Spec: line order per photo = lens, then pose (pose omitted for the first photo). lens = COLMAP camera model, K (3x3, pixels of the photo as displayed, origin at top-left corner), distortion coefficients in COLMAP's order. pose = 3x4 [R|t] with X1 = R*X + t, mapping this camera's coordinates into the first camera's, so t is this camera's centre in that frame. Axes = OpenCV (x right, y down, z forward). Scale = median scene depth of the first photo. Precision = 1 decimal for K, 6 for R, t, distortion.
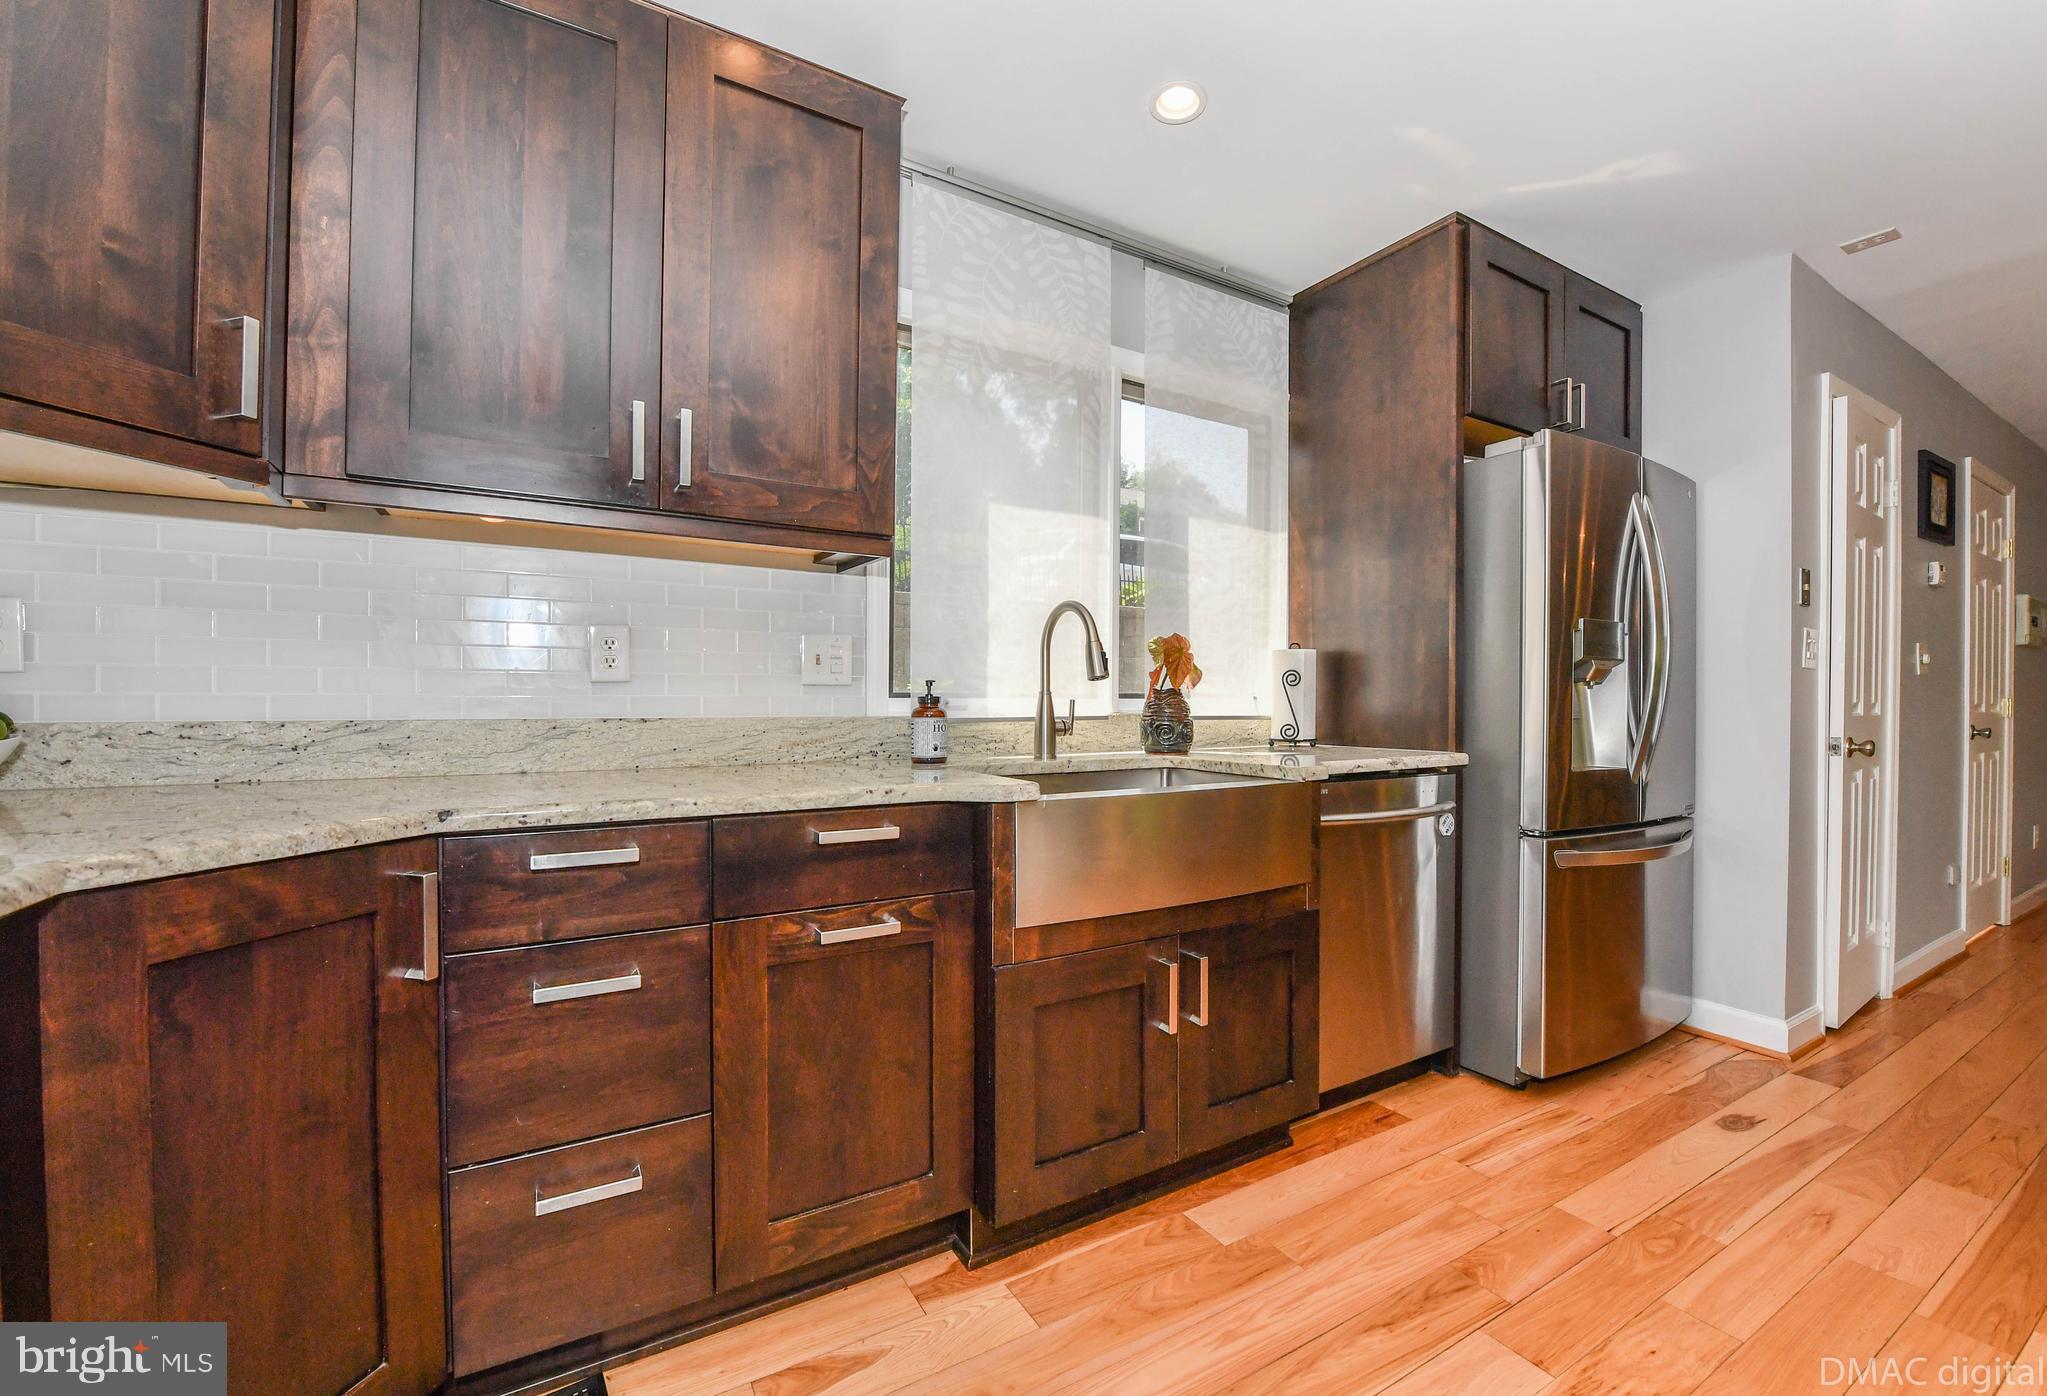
lens RADIAL K [[832.3, 0, 1030.0], [0, 832.3, 700.6], [0, 0, 1]] dist [-0.016210, -0.000142]
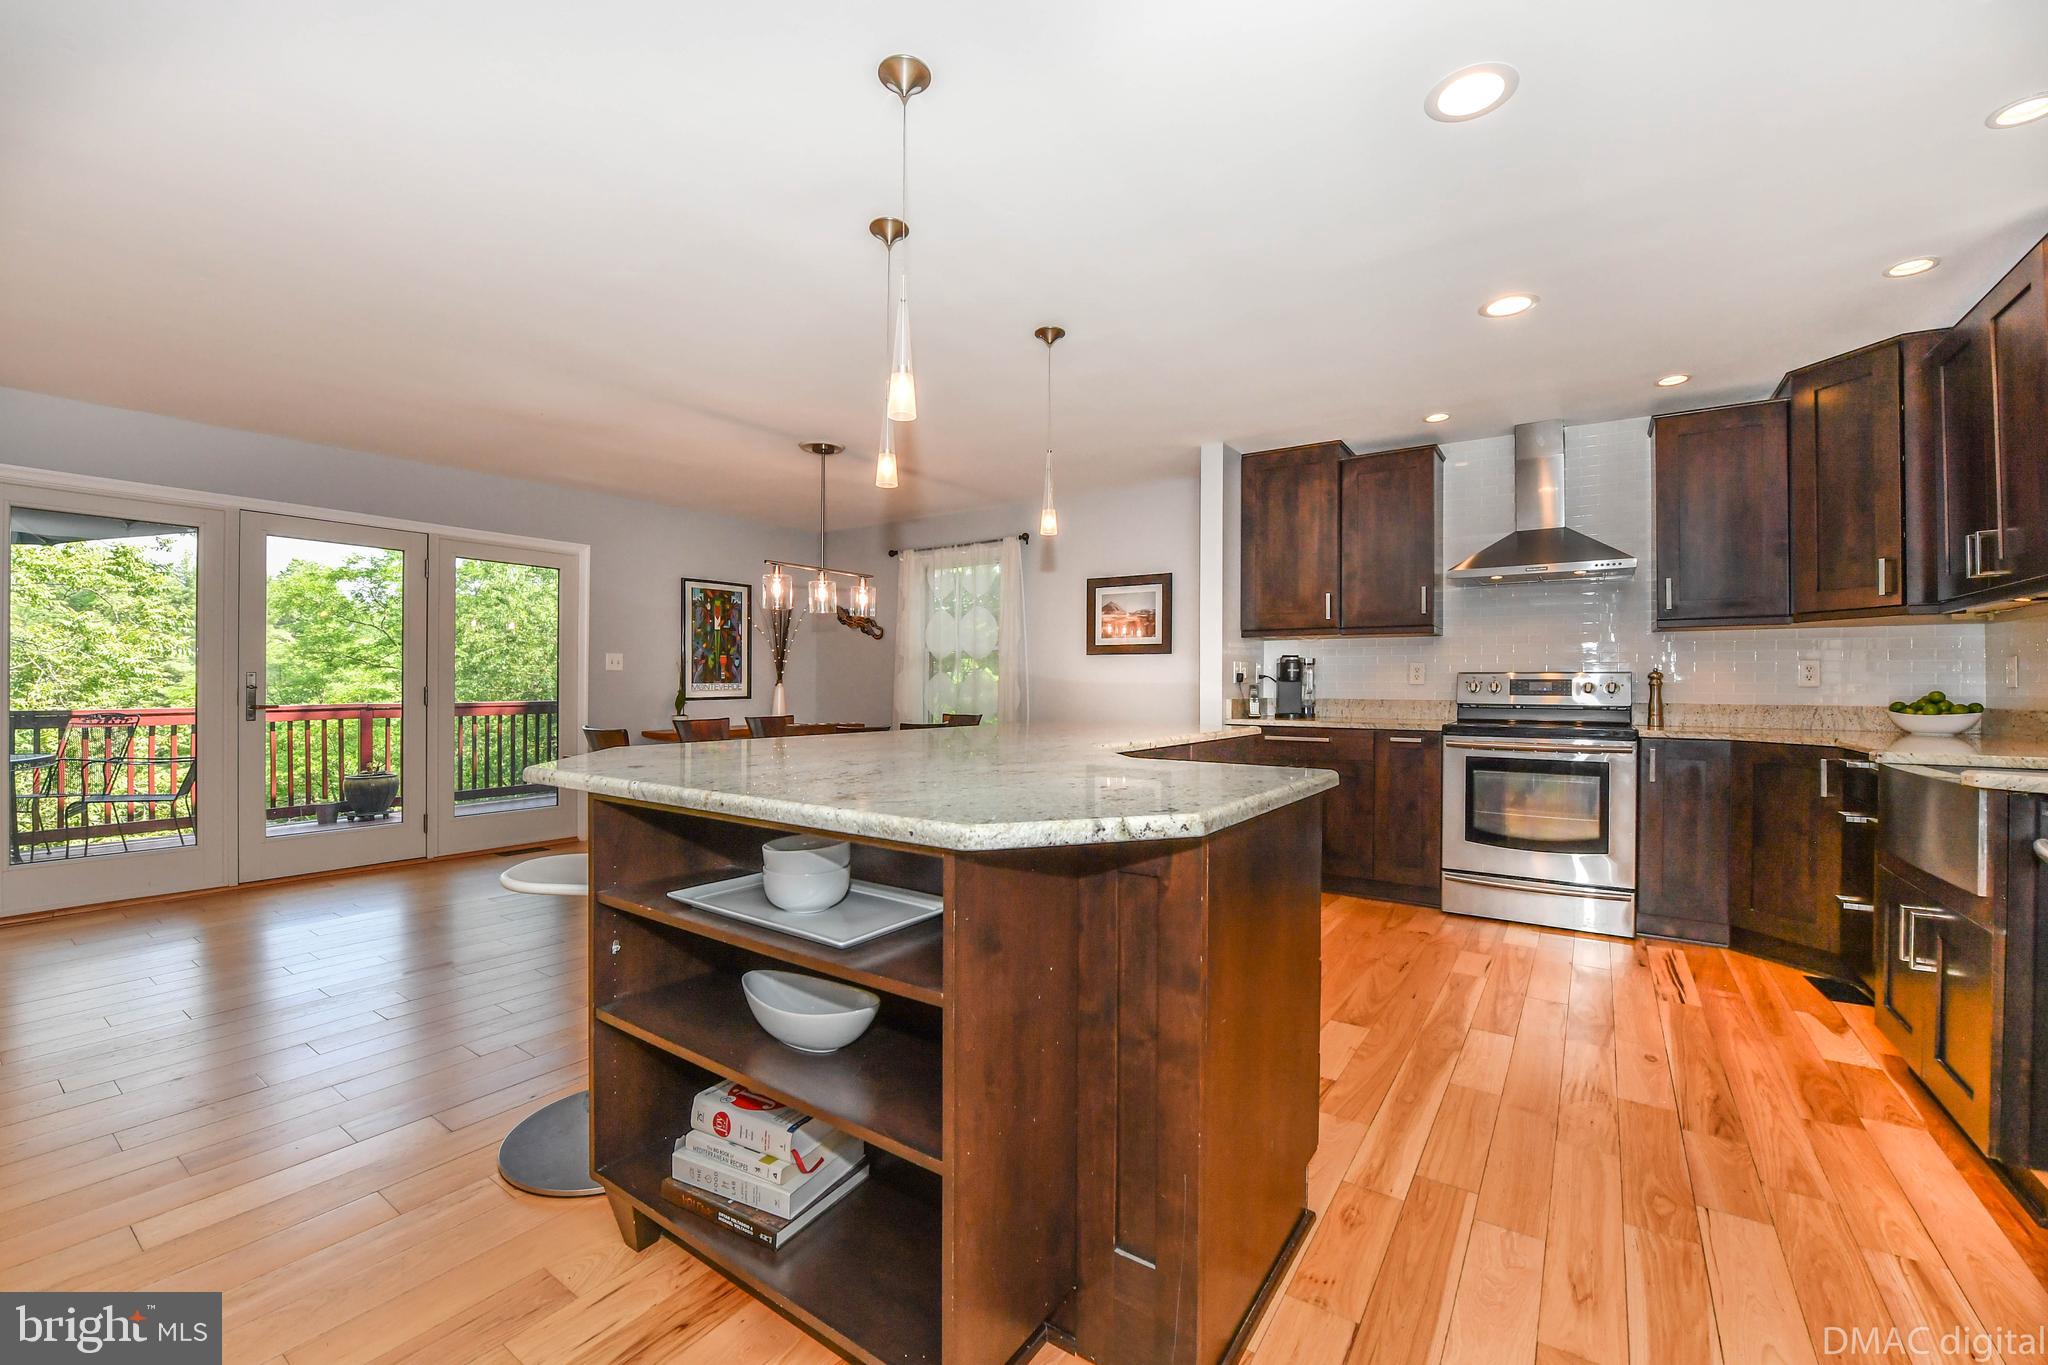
lens RADIAL K [[824.4, 0, 1010.9], [0, 824.4, 687.4], [0, 0, 1]] dist [-0.018219, -0.000220]
pose [[-0.911693, -0.012013, -0.410695, 1.937332], [-0.011760, 0.999926, -0.003143, 0.008272], [0.410703, 0.001964, -0.911767, 1.573412]]
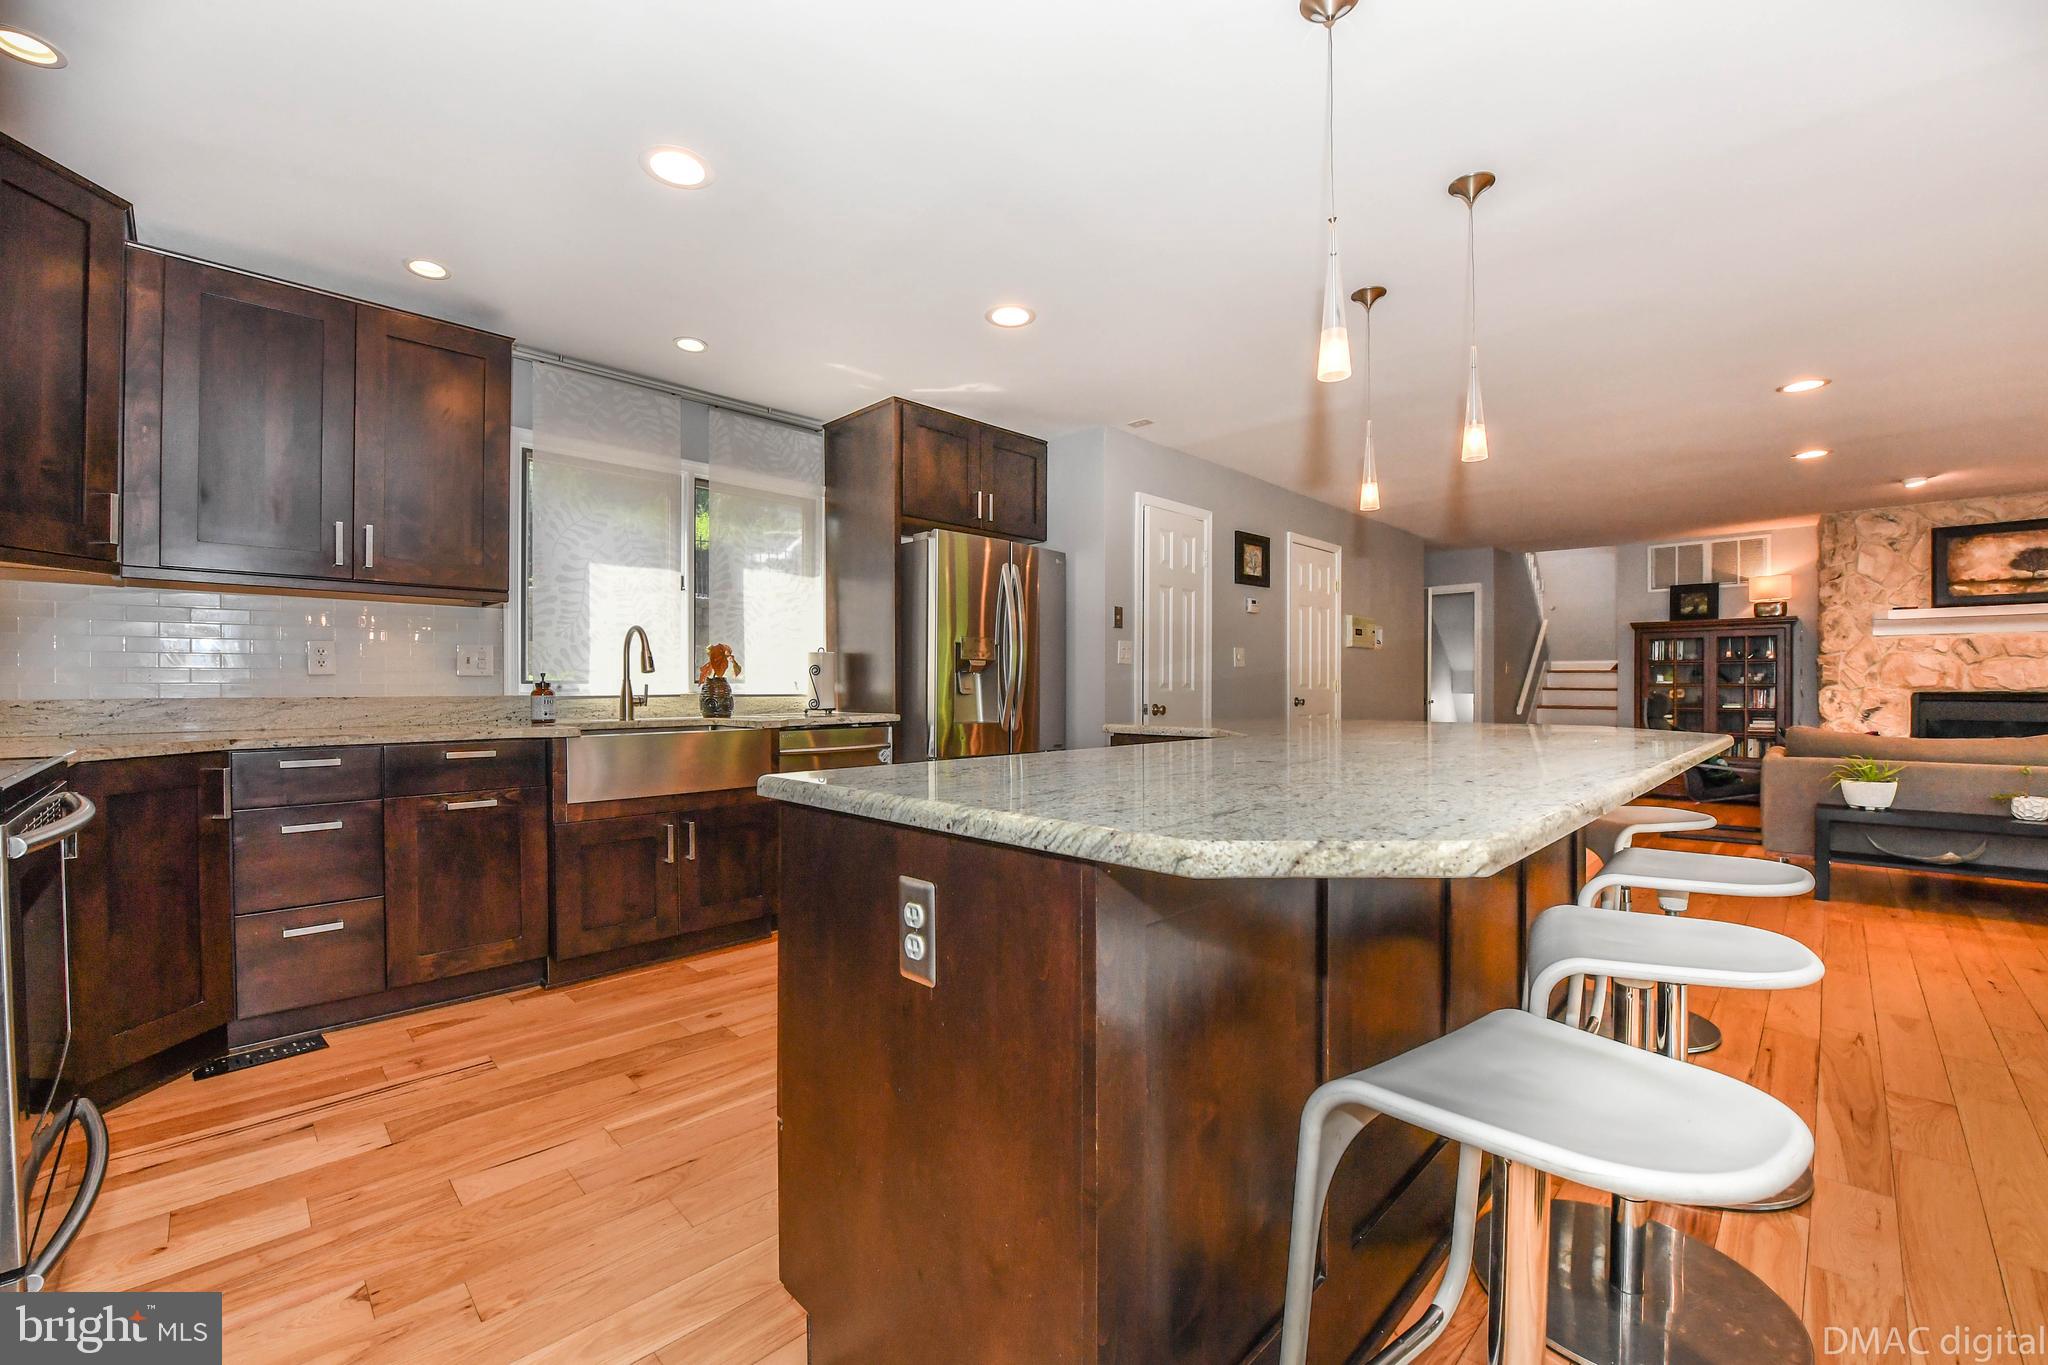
lens RADIAL K [[824.4, 0, 1010.9], [0, 824.4, 687.4], [0, 0, 1]] dist [-0.018219, -0.000220]
pose [[0.971328, -0.007090, 0.237639, 0.480230], [0.007106, 0.999974, 0.000789, 0.011274], [-0.237639, 0.000922, 0.971353, -0.978327]]
